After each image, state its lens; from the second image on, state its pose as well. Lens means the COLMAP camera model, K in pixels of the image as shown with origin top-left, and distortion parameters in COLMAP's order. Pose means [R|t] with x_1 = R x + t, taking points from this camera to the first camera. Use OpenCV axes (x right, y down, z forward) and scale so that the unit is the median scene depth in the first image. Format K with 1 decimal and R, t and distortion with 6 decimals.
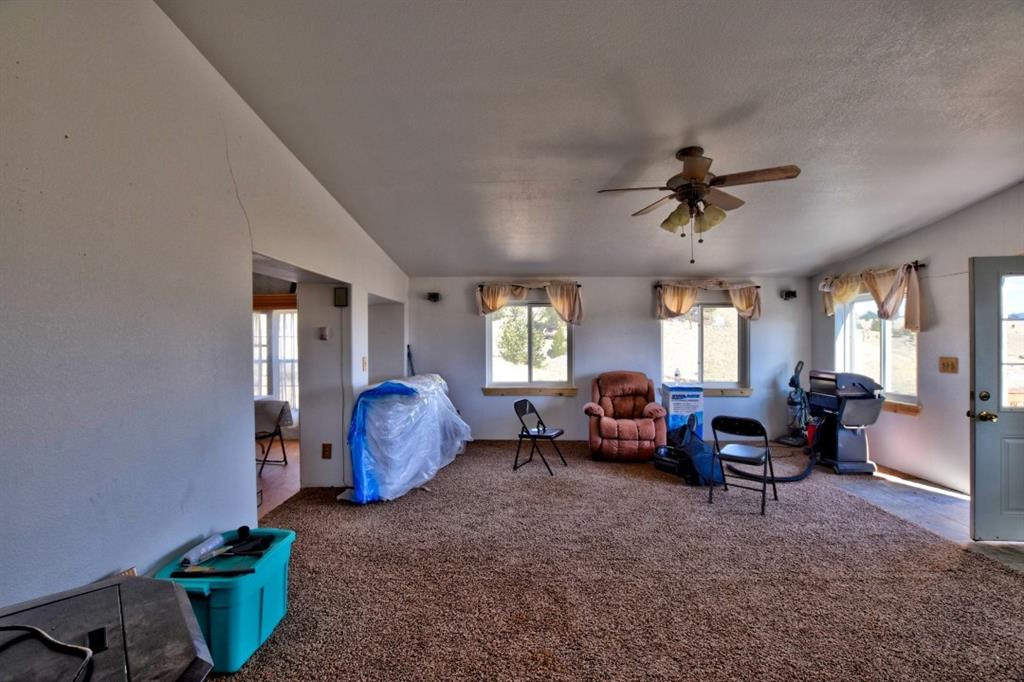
lens RADIAL K [[462.5, 0, 511.2], [0, 462.5, 343.6], [0, 0, 1]] dist [-0.003917, -0.000188]
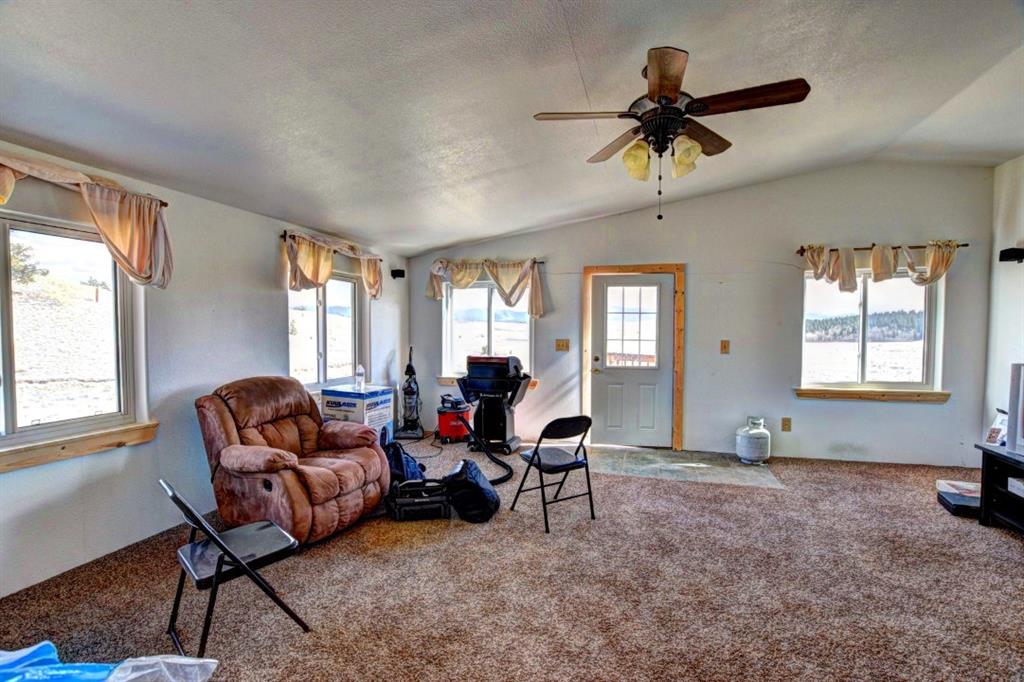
lens RADIAL K [[462.5, 0, 510.9], [0, 462.5, 340.9], [0, 0, 1]] dist [-0.003917, -0.000188]
pose [[0.283785, -0.027407, 0.958496, -0.204771], [-0.002159, 0.999571, 0.029220, -0.001039], [-0.958886, -0.010362, 0.283604, 0.535540]]
